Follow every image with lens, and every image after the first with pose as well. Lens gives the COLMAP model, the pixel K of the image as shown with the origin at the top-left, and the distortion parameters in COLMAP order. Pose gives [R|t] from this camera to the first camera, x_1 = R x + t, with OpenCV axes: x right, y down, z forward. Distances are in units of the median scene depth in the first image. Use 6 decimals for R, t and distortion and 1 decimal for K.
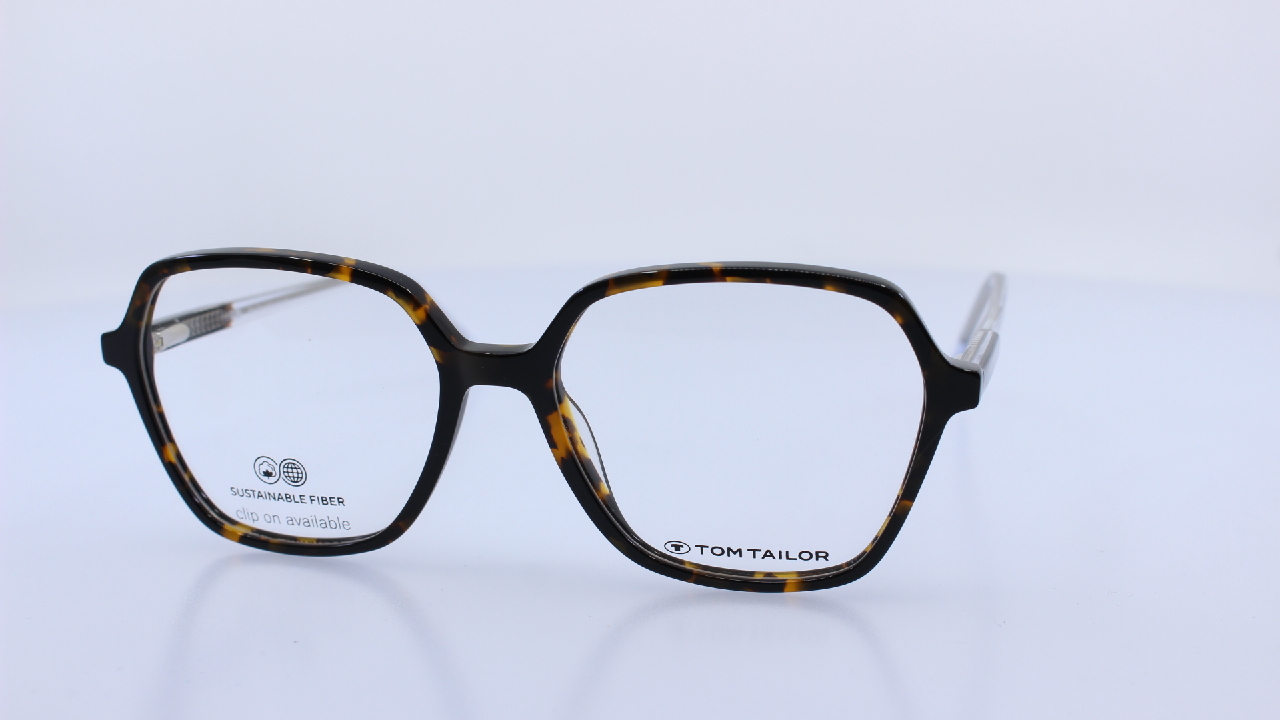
lens RADIAL K [[1679.5, 0, 640.0], [0, 1679.5, 360.0], [0, 0, 1]] dist [-0.103524, -0.006950]
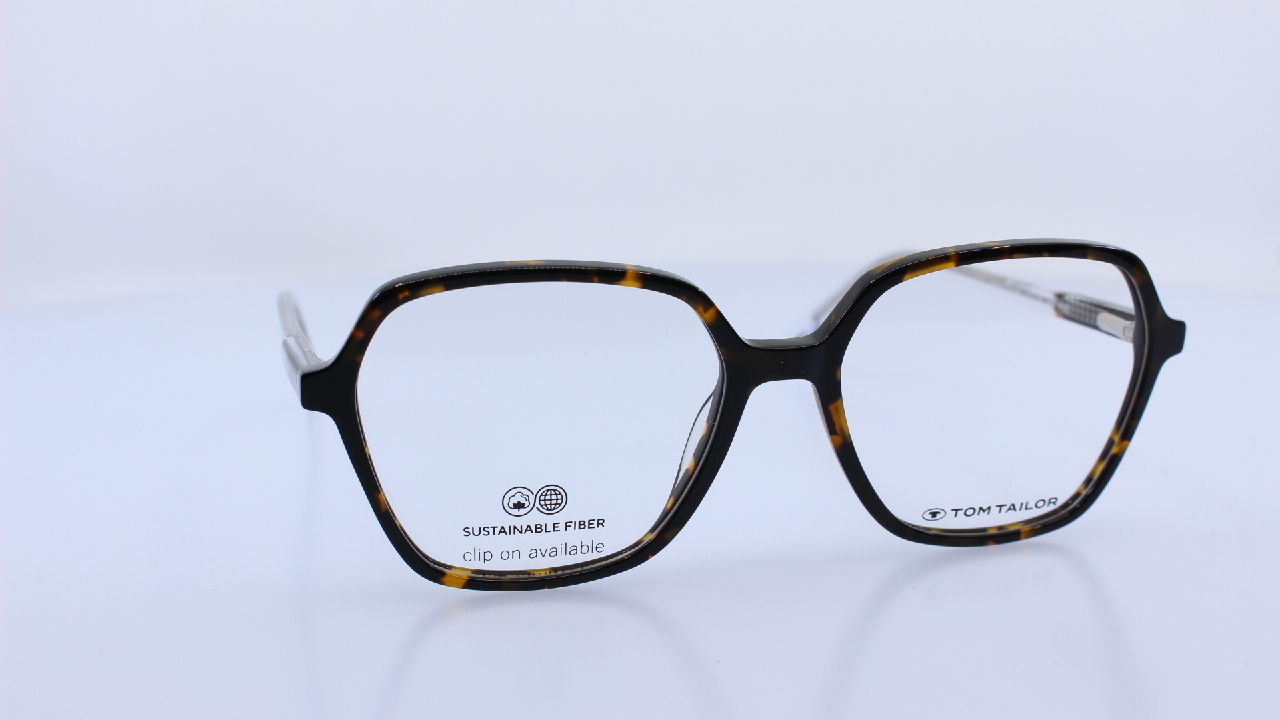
lens RADIAL K [[1679.5, 0, 640.0], [0, 1679.5, 360.0], [0, 0, 1]] dist [-0.103524, -0.006950]
pose [[0.866105, -0.096454, 0.490468, -0.642549], [0.099586, 0.994832, 0.019783, -0.024705], [-0.489841, 0.031709, 0.871235, 0.165043]]
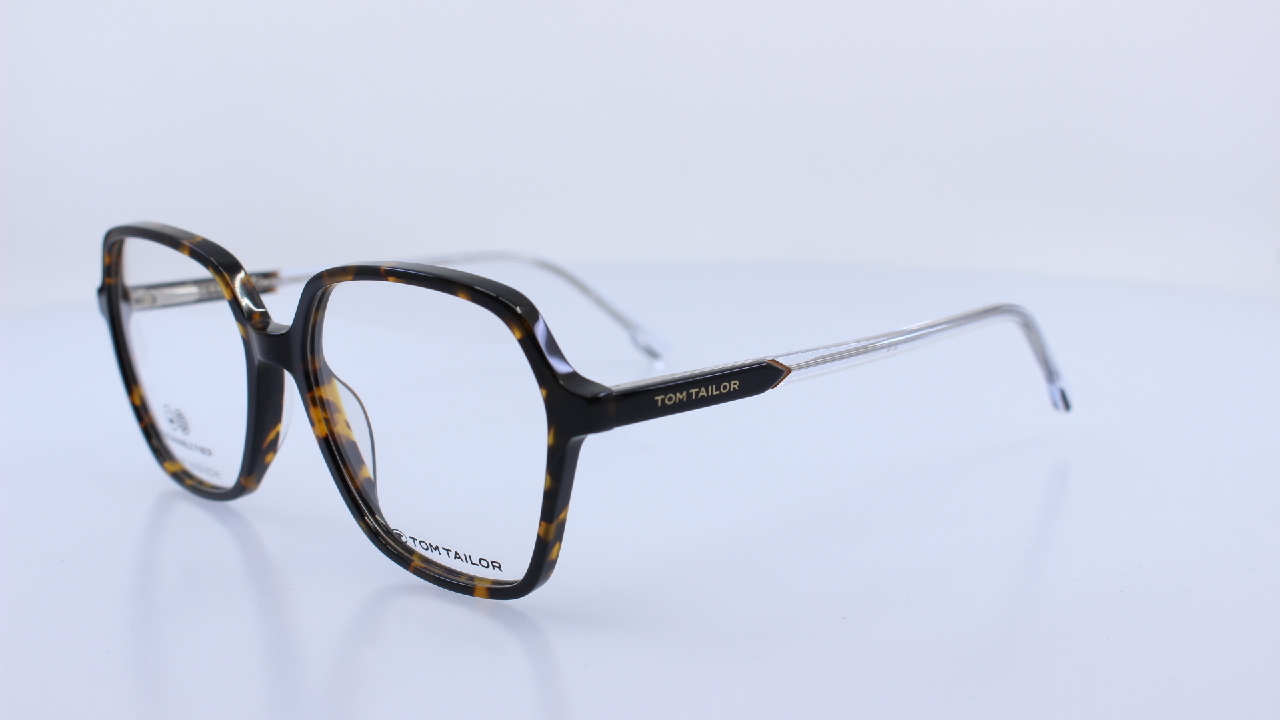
lens RADIAL K [[1679.5, 0, 640.0], [0, 1679.5, 360.0], [0, 0, 1]] dist [-0.103524, -0.006950]
pose [[0.868191, 0.100099, -0.486029, 0.635077], [-0.096269, 0.994811, 0.032919, -0.043933], [0.486803, 0.018210, 0.873322, 0.168627]]
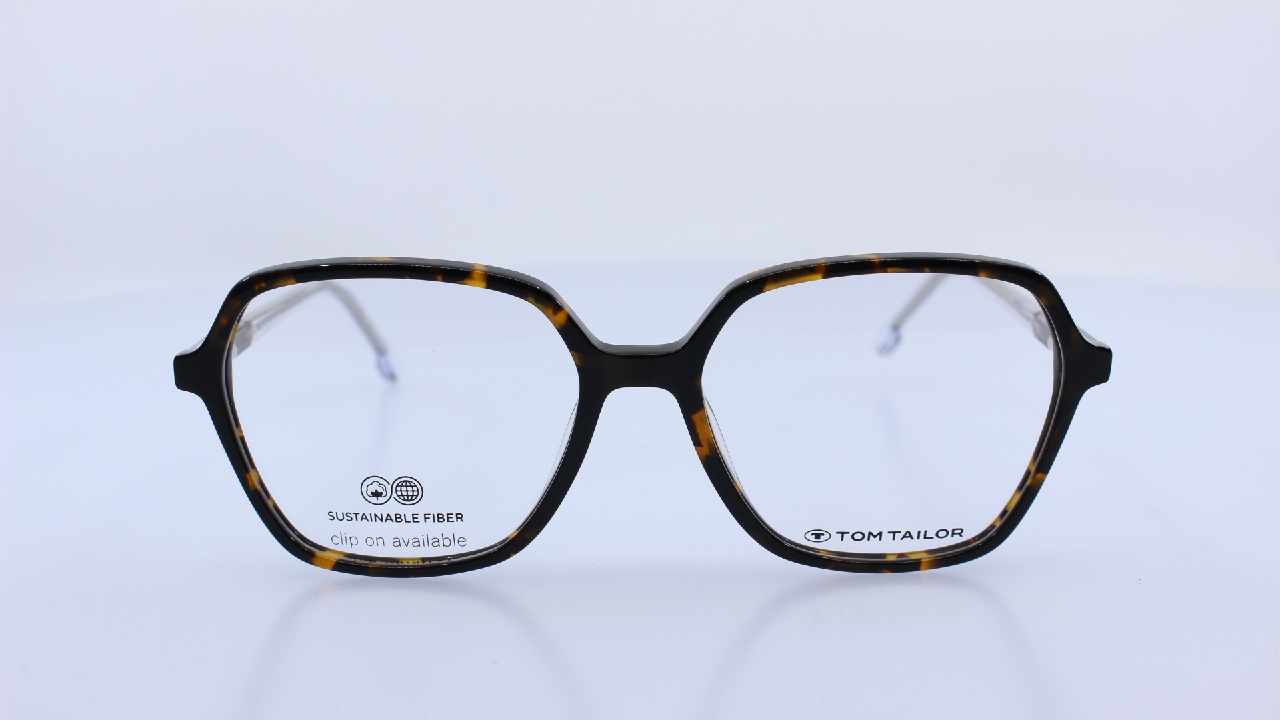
lens RADIAL K [[1679.5, 0, 640.0], [0, 1679.5, 360.0], [0, 0, 1]] dist [-0.103524, -0.006950]
pose [[0.965757, -0.050621, 0.254464, -0.332799], [0.051102, 0.998682, 0.004726, -0.005312], [-0.254368, 0.008440, 0.967071, 0.041413]]
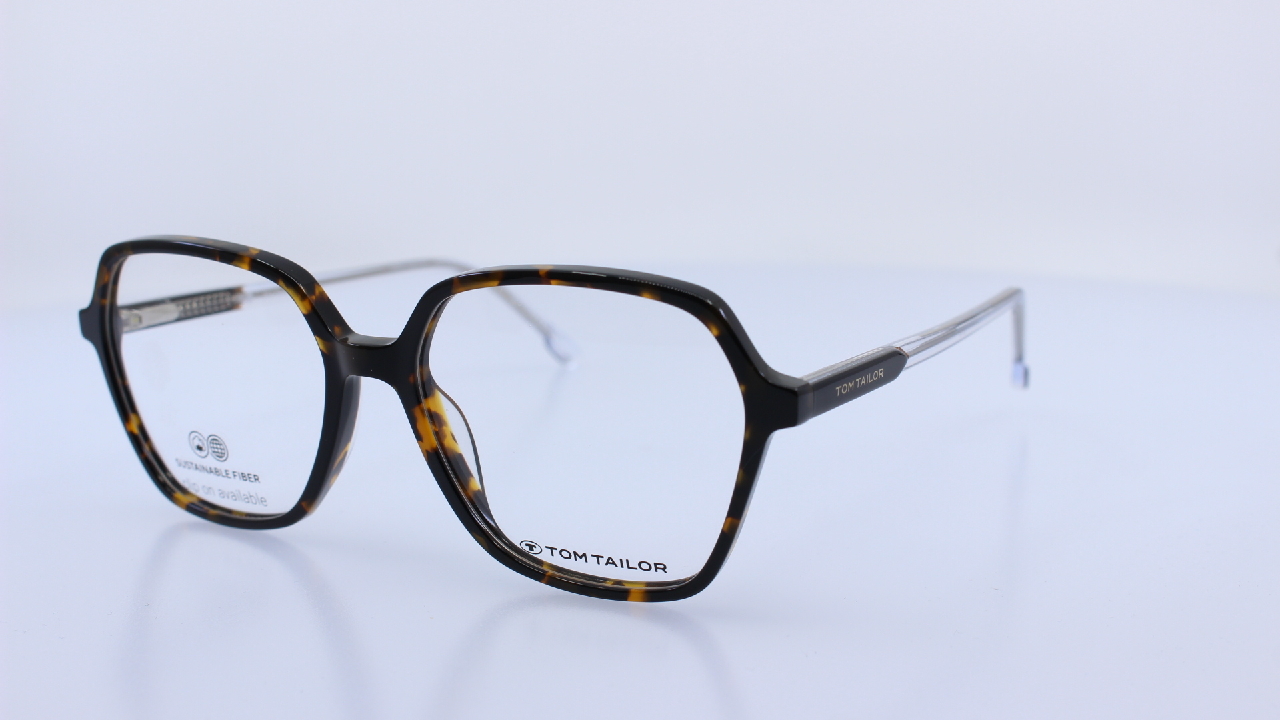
lens RADIAL K [[1679.5, 0, 640.0], [0, 1679.5, 360.0], [0, 0, 1]] dist [-0.103524, -0.006950]
pose [[0.966233, 0.052011, -0.252365, 0.330081], [-0.051138, 0.998641, 0.010018, -0.013594], [0.252543, 0.003226, 0.967580, 0.043631]]
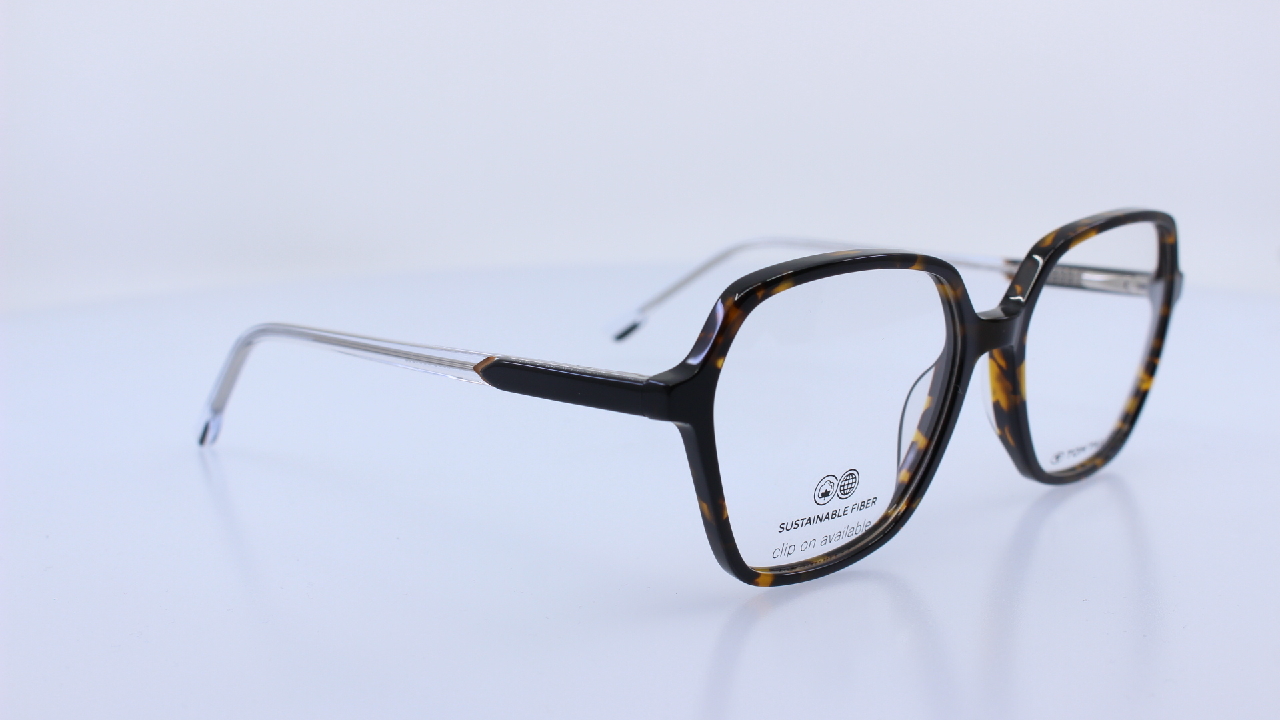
lens RADIAL K [[1679.5, 0, 640.0], [0, 1679.5, 360.0], [0, 0, 1]] dist [-0.103524, -0.006950]
pose [[0.502340, -0.163248, 0.849120, -1.114109], [0.178559, 0.980434, 0.082859, -0.107077], [-0.846032, 0.109994, 0.521661, 0.619209]]
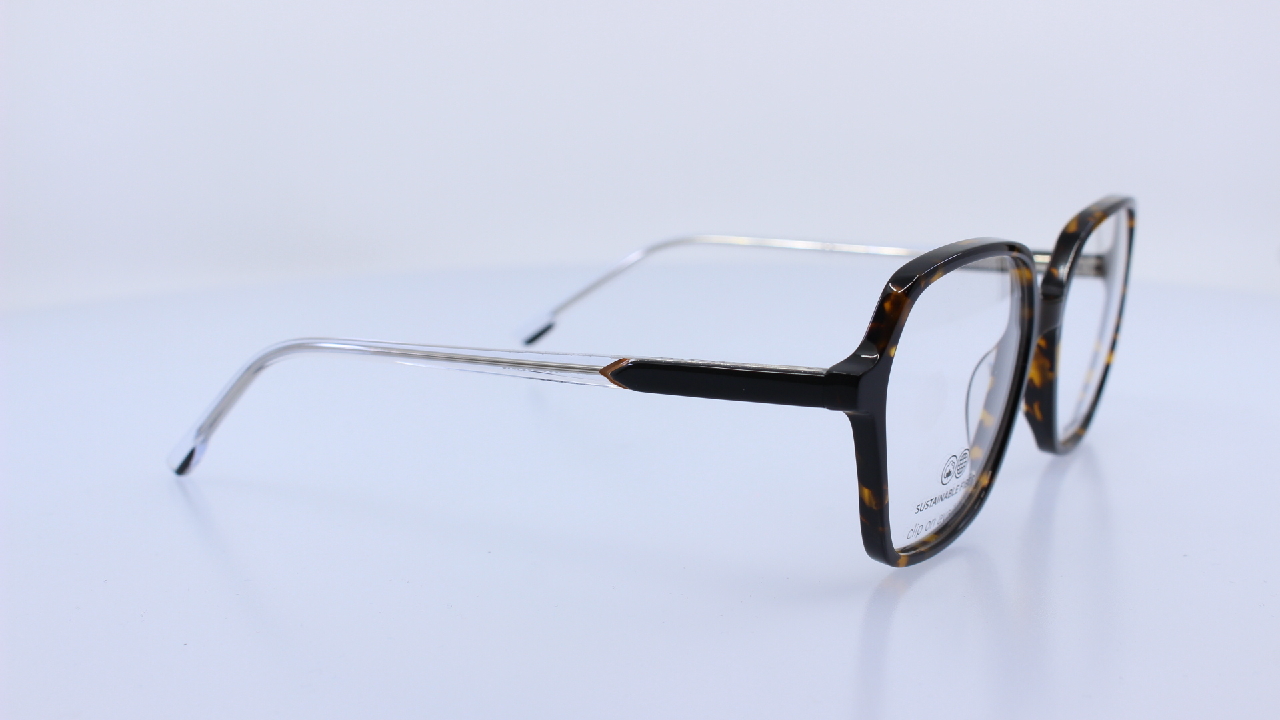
lens RADIAL K [[1679.5, 0, 640.0], [0, 1679.5, 360.0], [0, 0, 1]] dist [-0.103524, -0.006950]
pose [[0.265696, -0.179671, 0.947166, -1.245102], [0.201024, 0.971209, 0.127841, -0.165958], [-0.942865, 0.156436, 0.294165, 0.915942]]
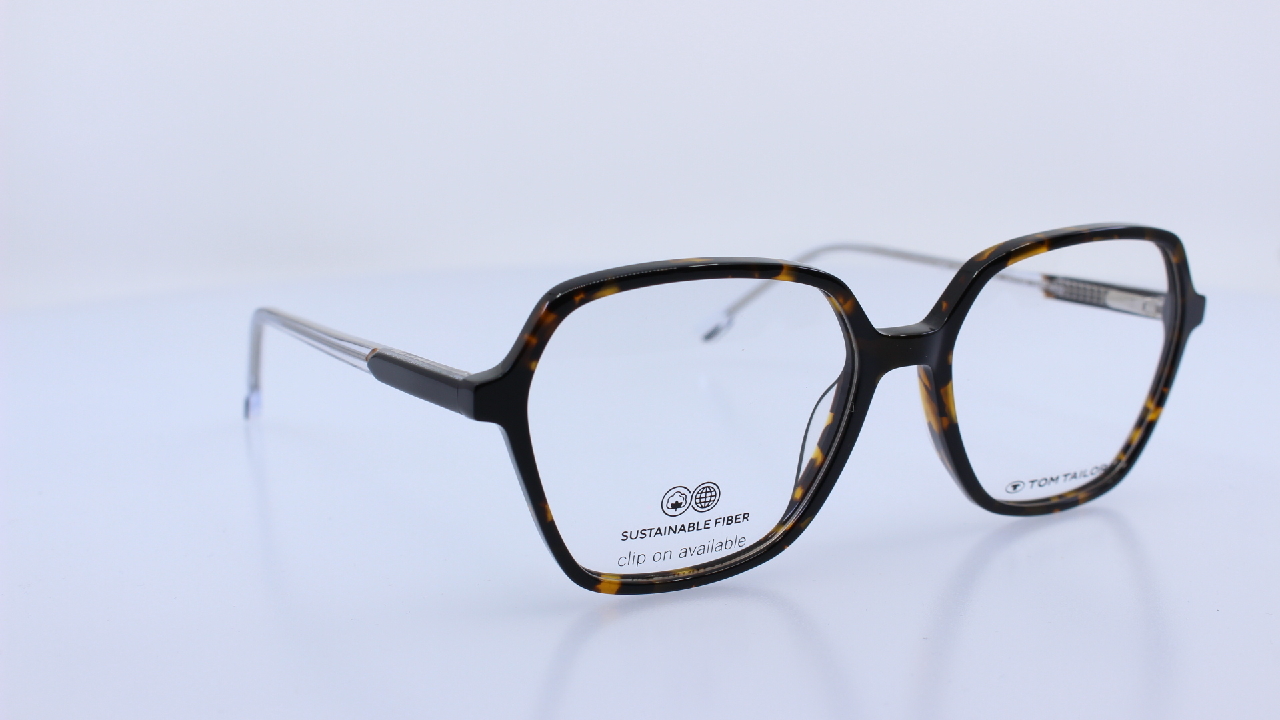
lens RADIAL K [[1679.5, 0, 640.0], [0, 1679.5, 360.0], [0, 0, 1]] dist [-0.103524, -0.006950]
pose [[0.706371, -0.134266, 0.694991, -0.910685], [0.143314, 0.988638, 0.045335, -0.058223], [-0.693182, 0.067579, 0.717588, 0.364293]]
